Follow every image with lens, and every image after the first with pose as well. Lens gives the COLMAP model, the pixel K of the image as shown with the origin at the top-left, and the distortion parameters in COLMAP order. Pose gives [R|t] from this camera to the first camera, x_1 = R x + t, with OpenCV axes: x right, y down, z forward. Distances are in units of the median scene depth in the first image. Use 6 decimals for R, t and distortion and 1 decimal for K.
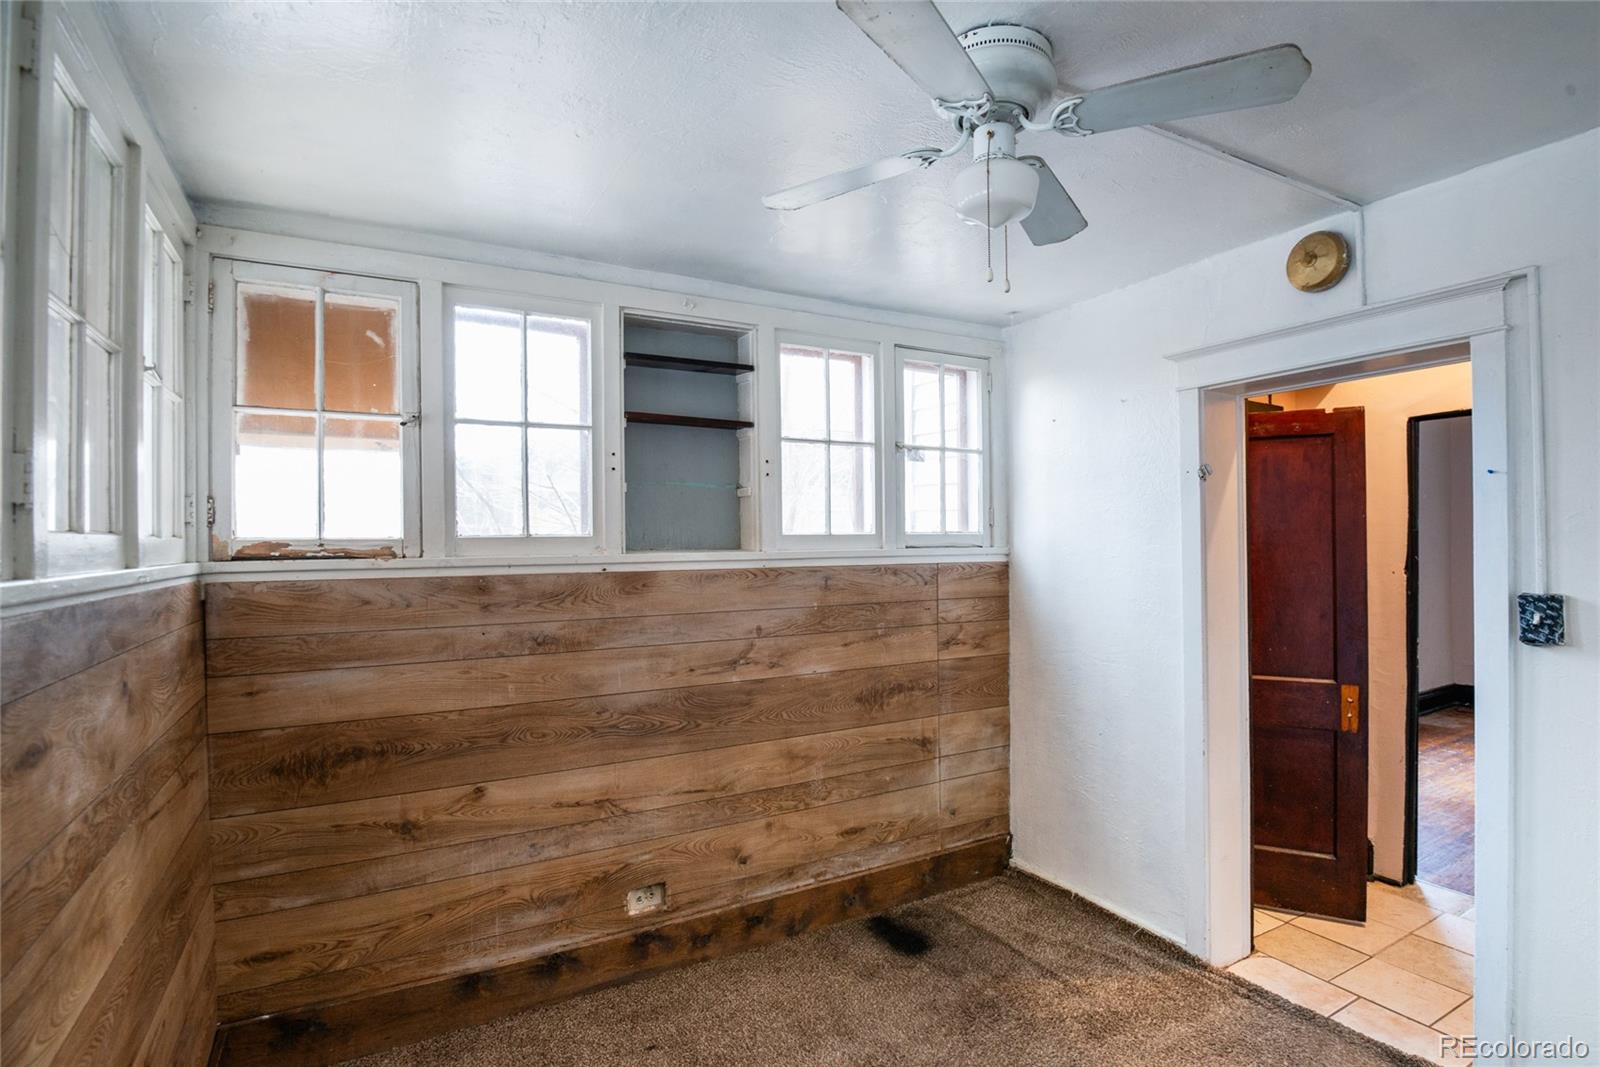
lens RADIAL K [[784.3, 0, 796.8], [0, 784.3, 541.5], [0, 0, 1]] dist [-0.030497, -0.000762]
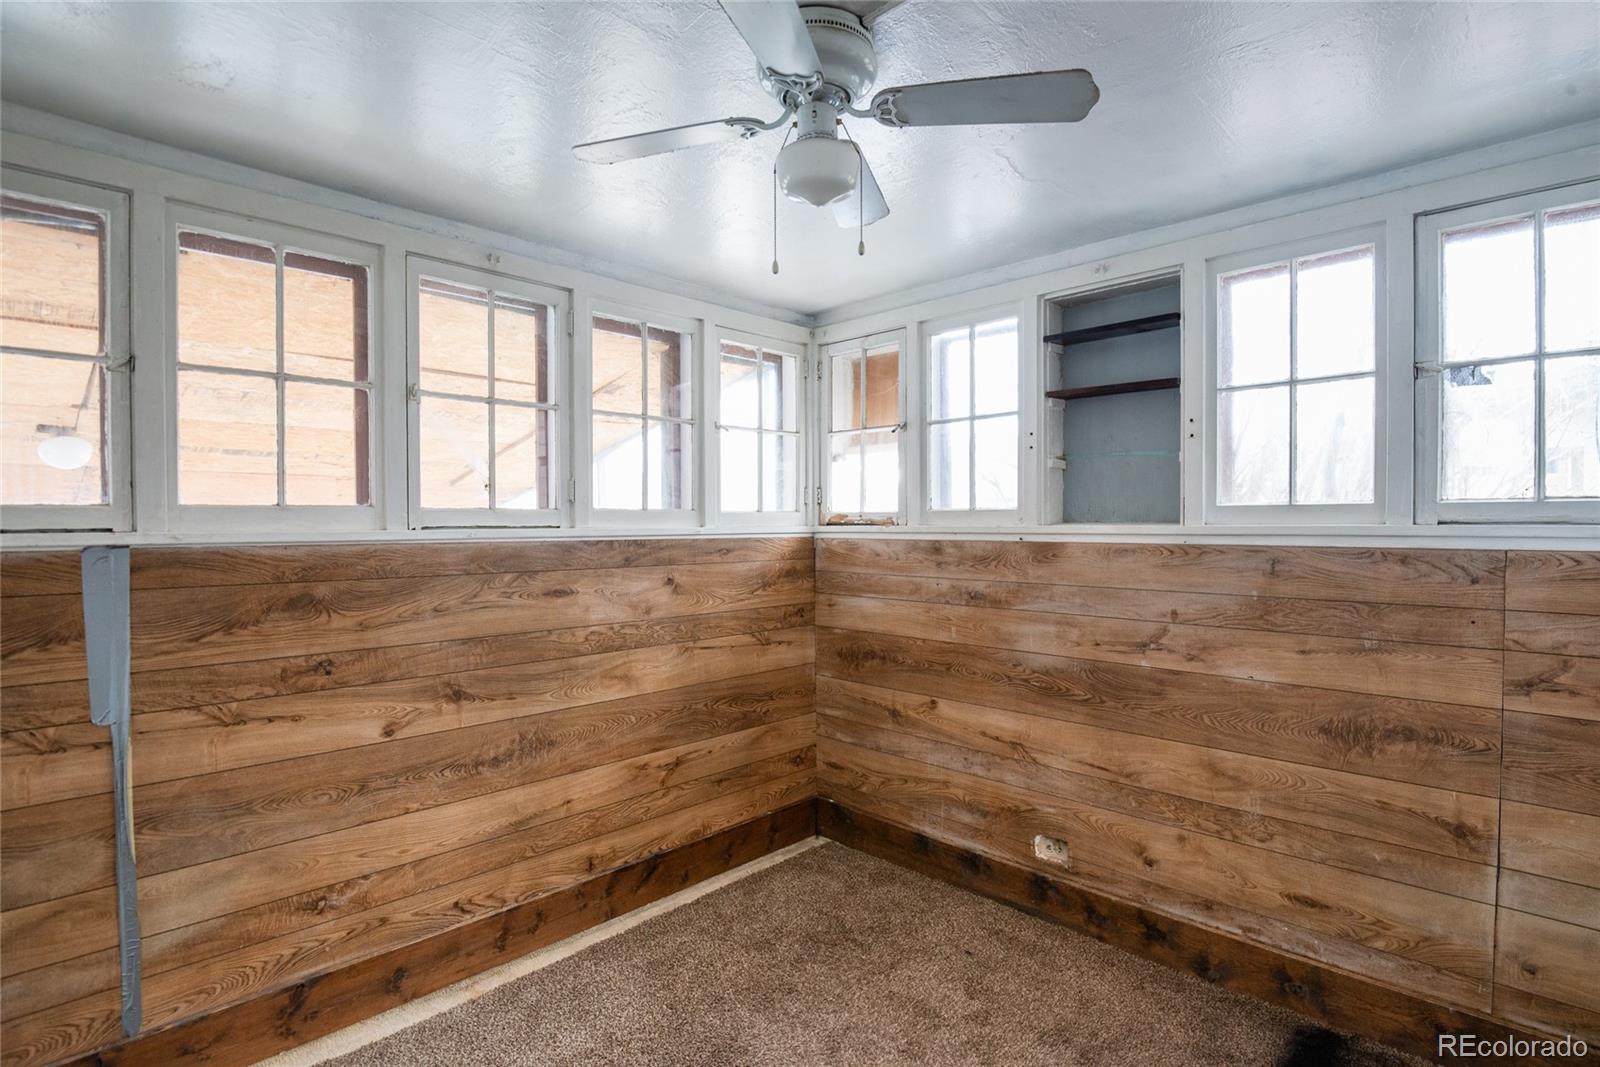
lens RADIAL K [[761.4, 0, 800.0], [0, 761.4, 533.5], [0, 0, 1]] dist [-0.034529, -0.000627]
pose [[0.284533, 0.027596, -0.958269, 0.659481], [0.005870, 0.999517, 0.030527, -0.006385], [0.958648, -0.014311, 0.284233, 0.367581]]
